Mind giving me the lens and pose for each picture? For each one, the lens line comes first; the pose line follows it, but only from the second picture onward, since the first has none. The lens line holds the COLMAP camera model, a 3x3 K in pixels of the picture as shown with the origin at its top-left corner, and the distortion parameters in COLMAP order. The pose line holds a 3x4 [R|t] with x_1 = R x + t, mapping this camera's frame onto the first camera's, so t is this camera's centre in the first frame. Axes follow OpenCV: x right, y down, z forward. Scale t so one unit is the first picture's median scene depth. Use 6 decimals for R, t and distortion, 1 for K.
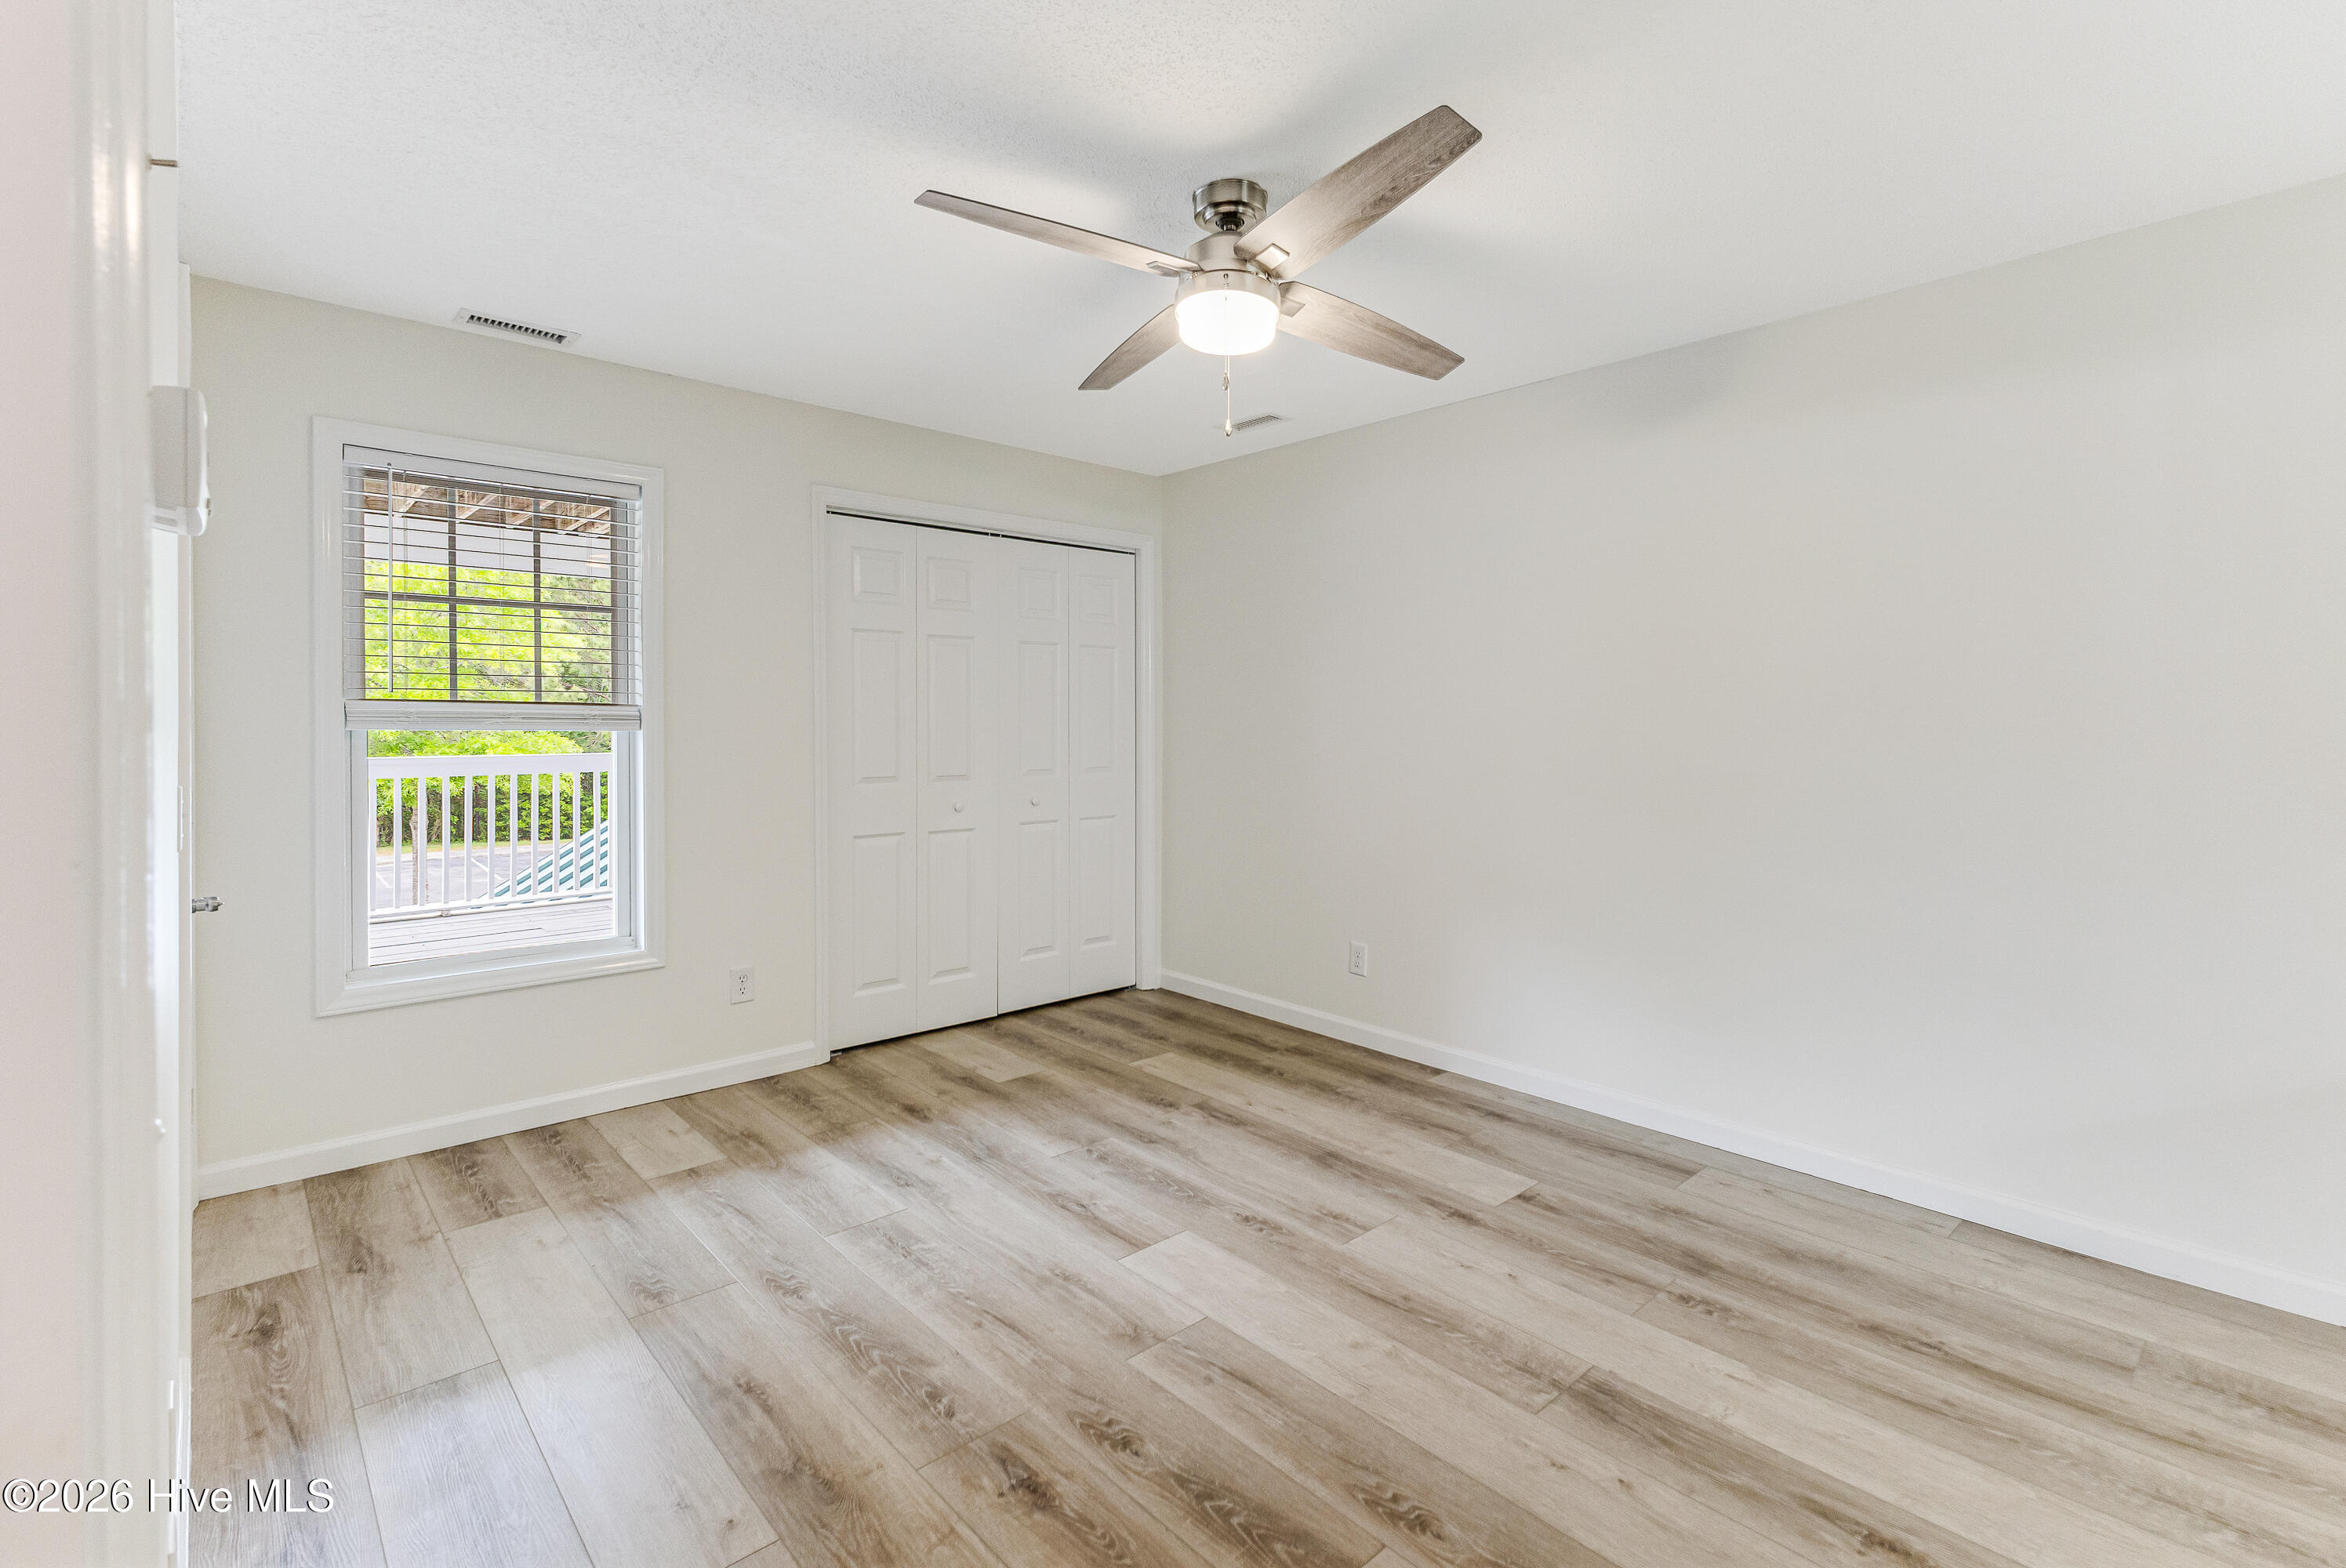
lens RADIAL K [[1052.9, 0, 1177.4], [0, 1052.9, 756.7], [0, 0, 1]] dist [-0.000852, -0.000136]
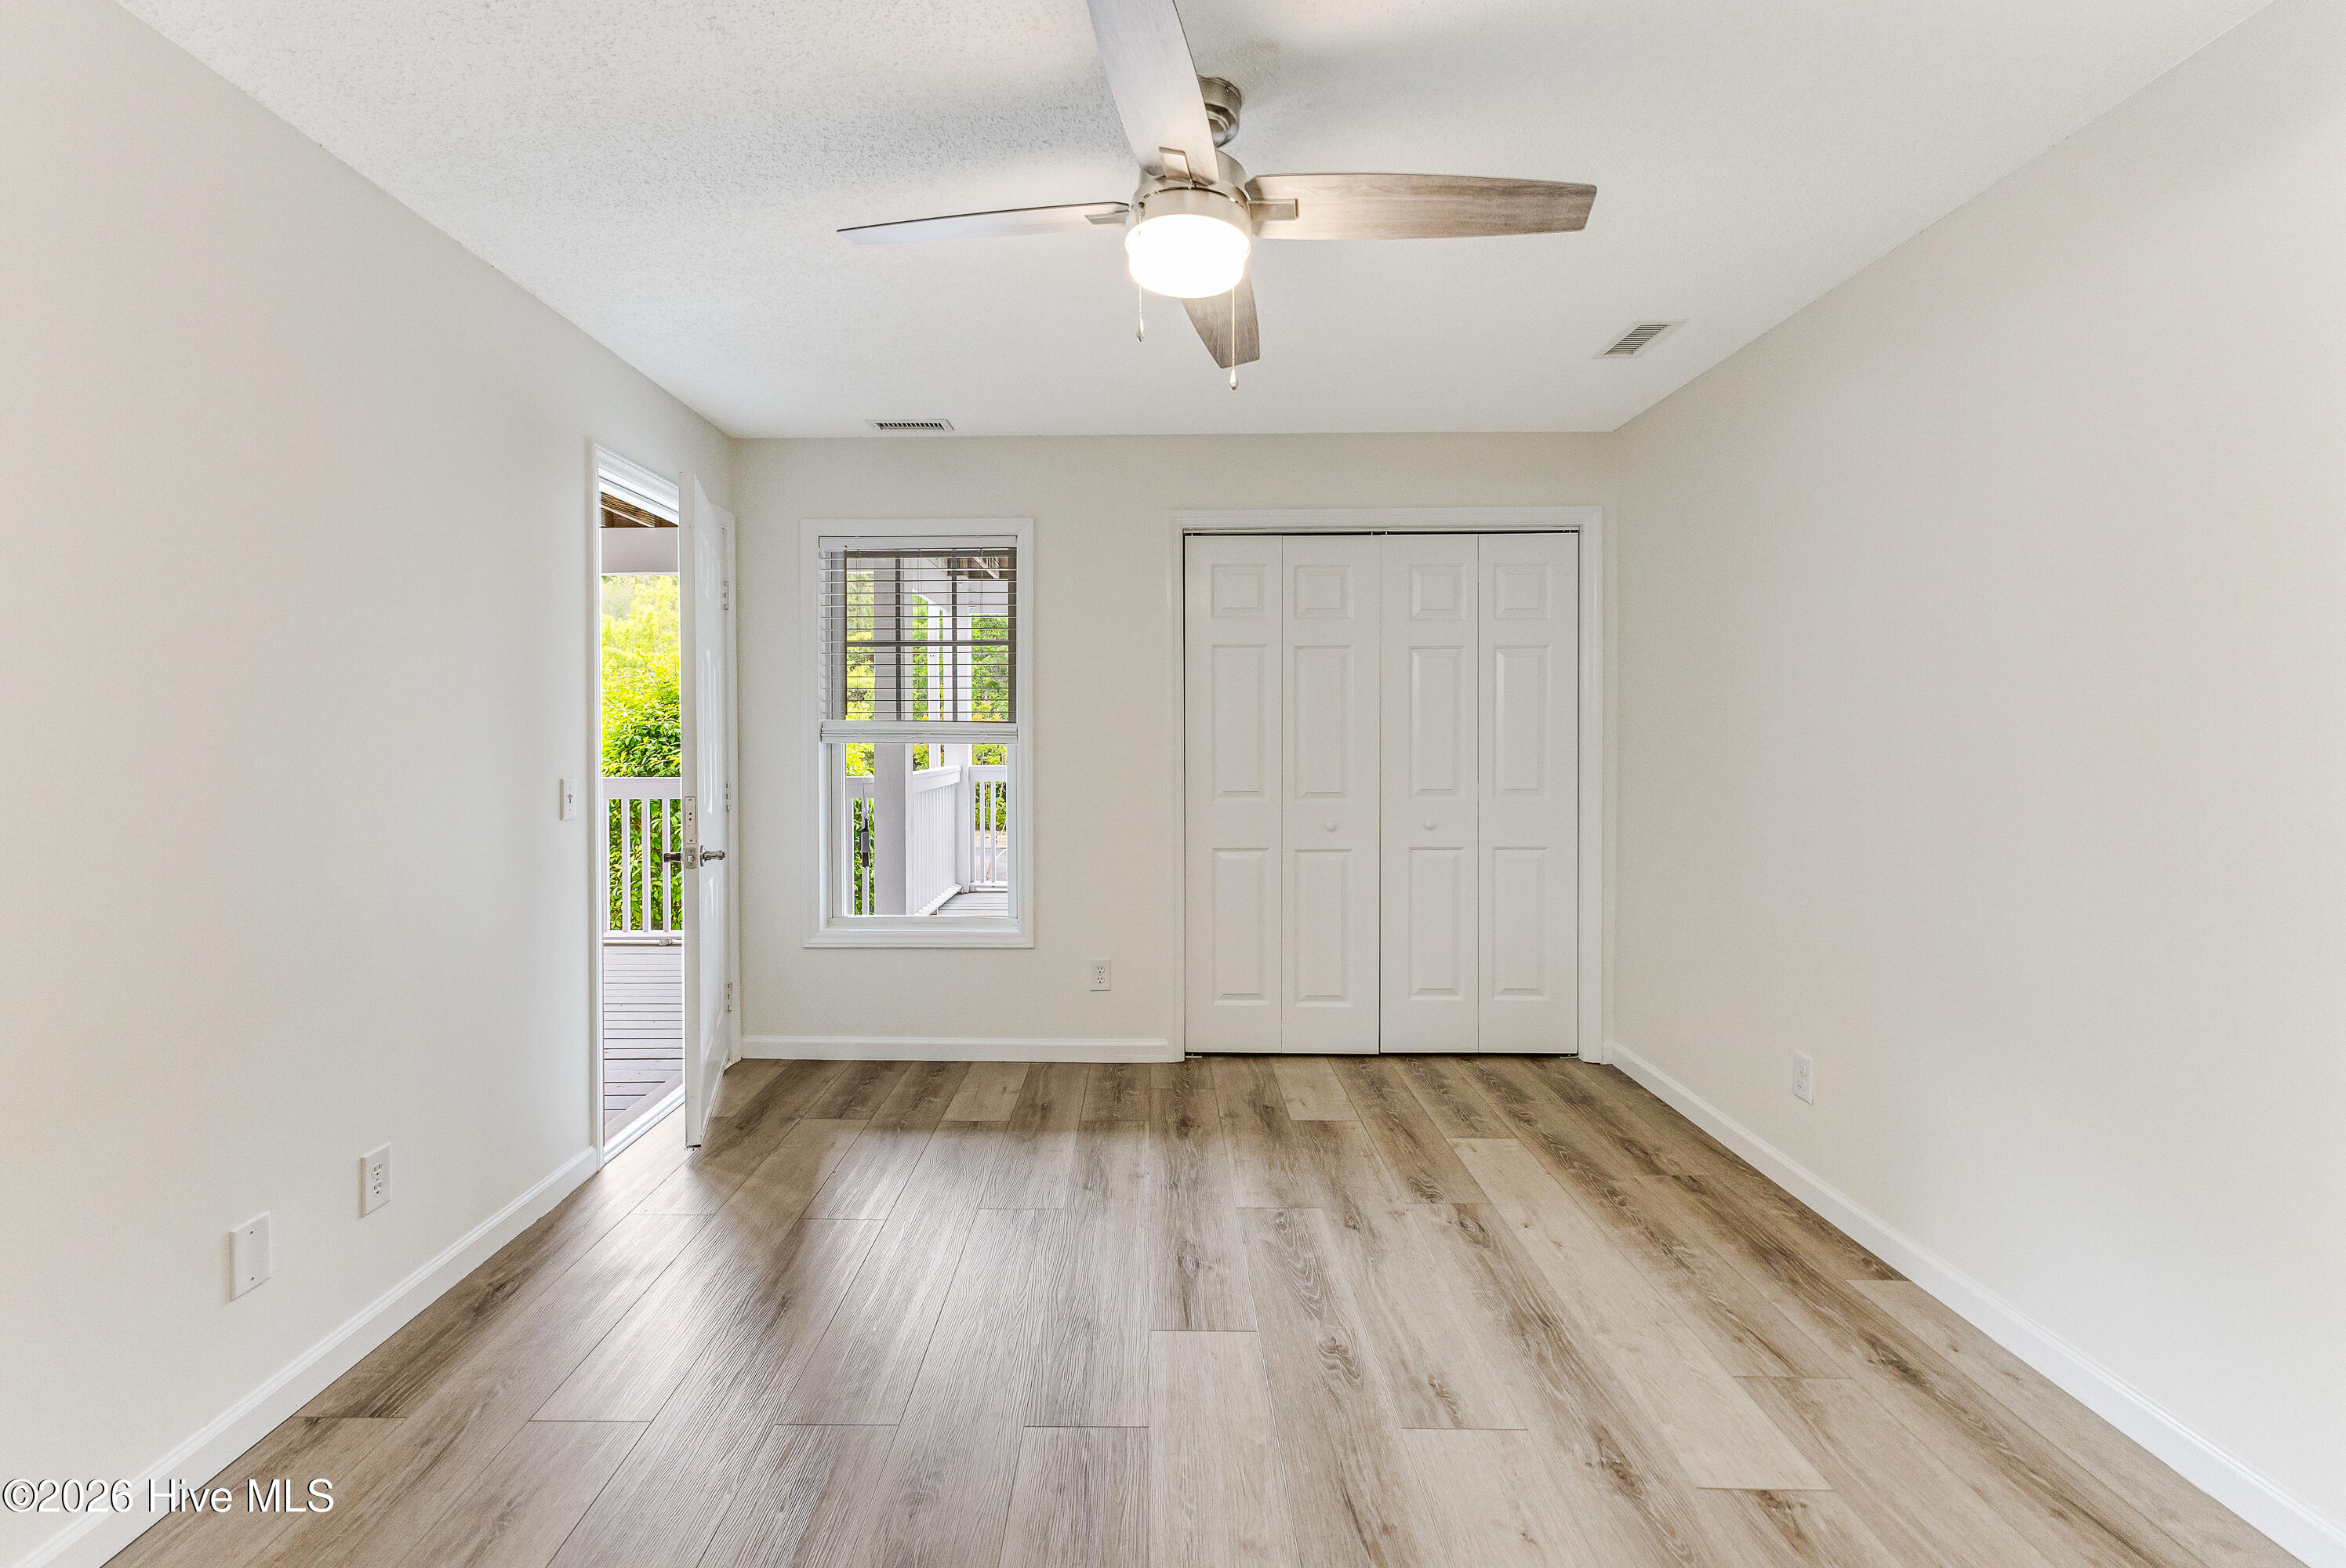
lens RADIAL K [[1046.8, 0, 1139.9], [0, 1046.8, 760.2], [0, 0, 1]] dist [0.001803, -0.000483]
pose [[0.727679, 0.010193, -0.685842, 0.402477], [-0.021125, 0.999748, -0.007556, -0.000342], [0.685592, 0.019986, 0.727711, 0.246912]]
